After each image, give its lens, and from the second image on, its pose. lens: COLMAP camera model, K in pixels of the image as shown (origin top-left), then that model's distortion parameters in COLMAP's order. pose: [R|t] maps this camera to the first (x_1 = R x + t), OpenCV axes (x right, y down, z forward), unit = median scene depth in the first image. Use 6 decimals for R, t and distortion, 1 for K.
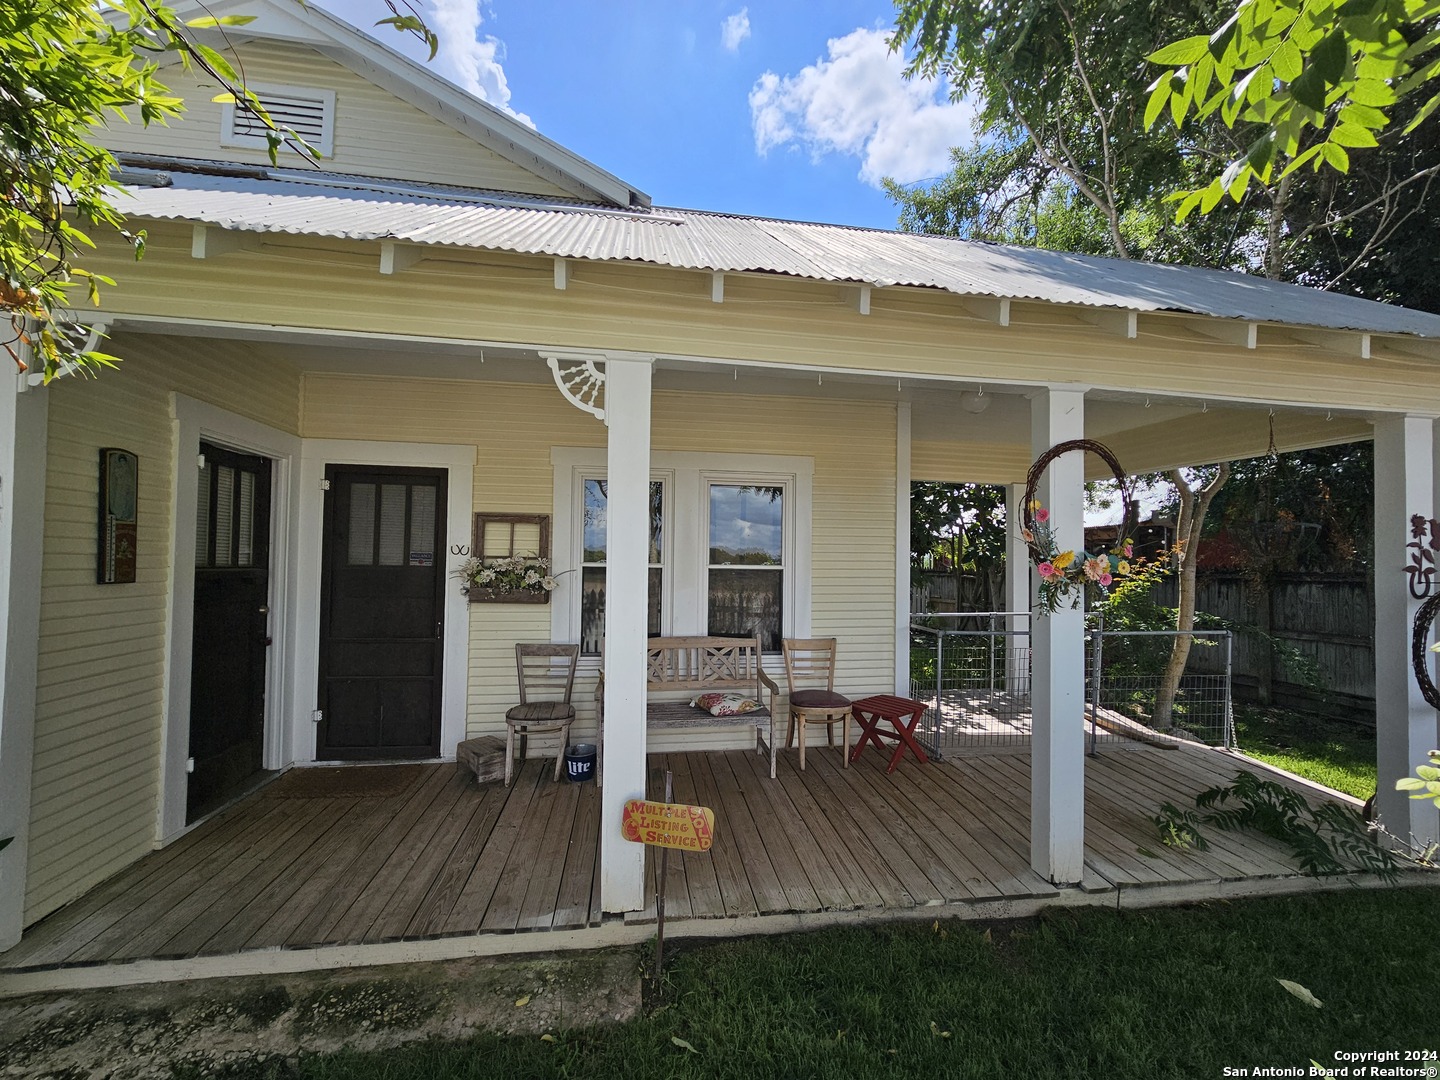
lens RADIAL K [[591.2, 0, 714.9], [0, 591.2, 548.2], [0, 0, 1]] dist [-0.000763, 0.000746]
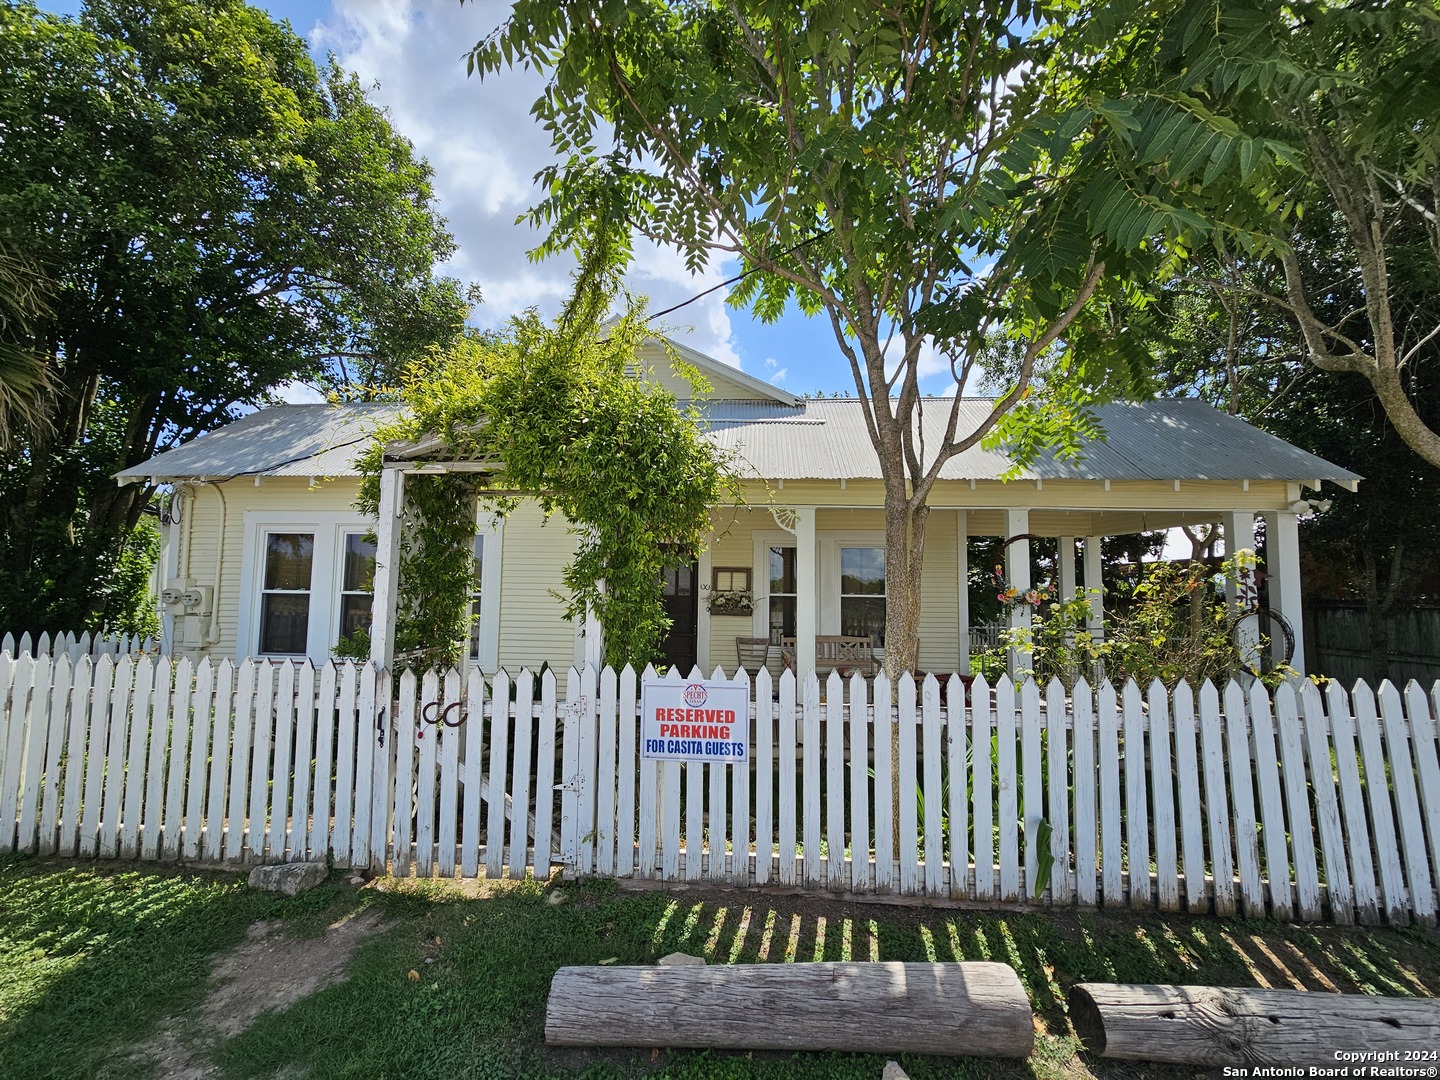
lens RADIAL K [[591.2, 0, 714.9], [0, 591.2, 548.2], [0, 0, 1]] dist [-0.000763, 0.000746]
pose [[0.976117, -0.018099, -0.216490, 0.006507], [0.007938, 0.998830, -0.047712, -0.029781], [0.217100, 0.044853, 0.975118, -0.816747]]
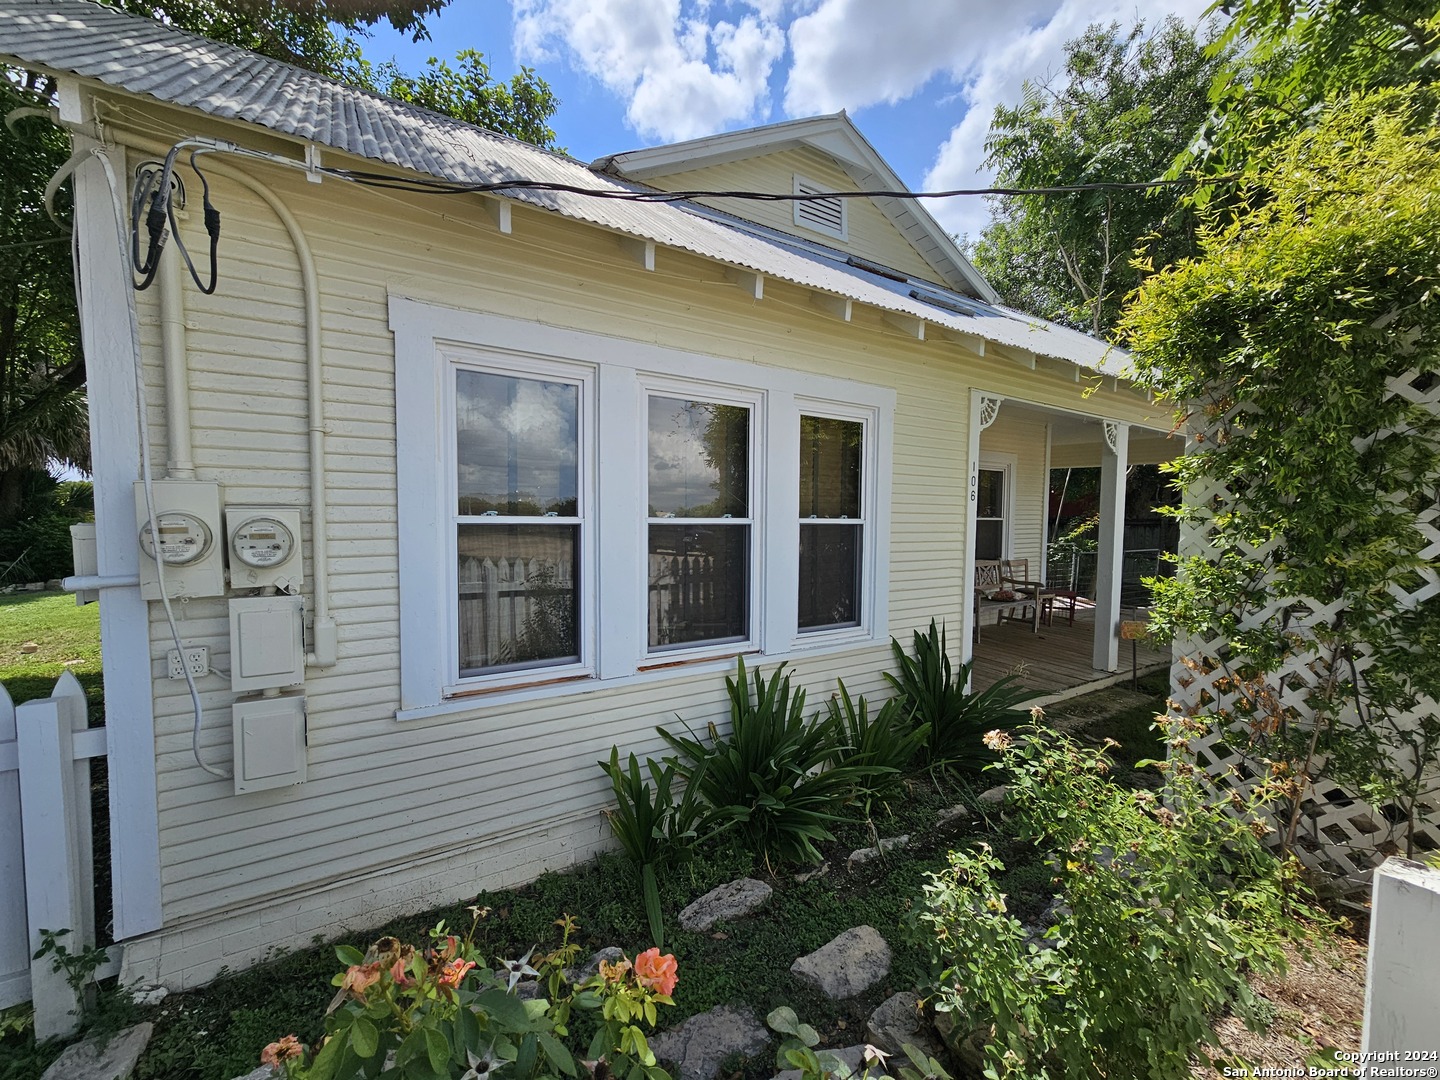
lens RADIAL K [[591.2, 0, 714.9], [0, 591.2, 548.2], [0, 0, 1]] dist [-0.000763, 0.000746]
pose [[0.913980, -0.029110, 0.404713, -1.433169], [-0.004248, 0.996682, 0.081282, -0.022057], [-0.405737, -0.076009, 0.910824, -0.242403]]
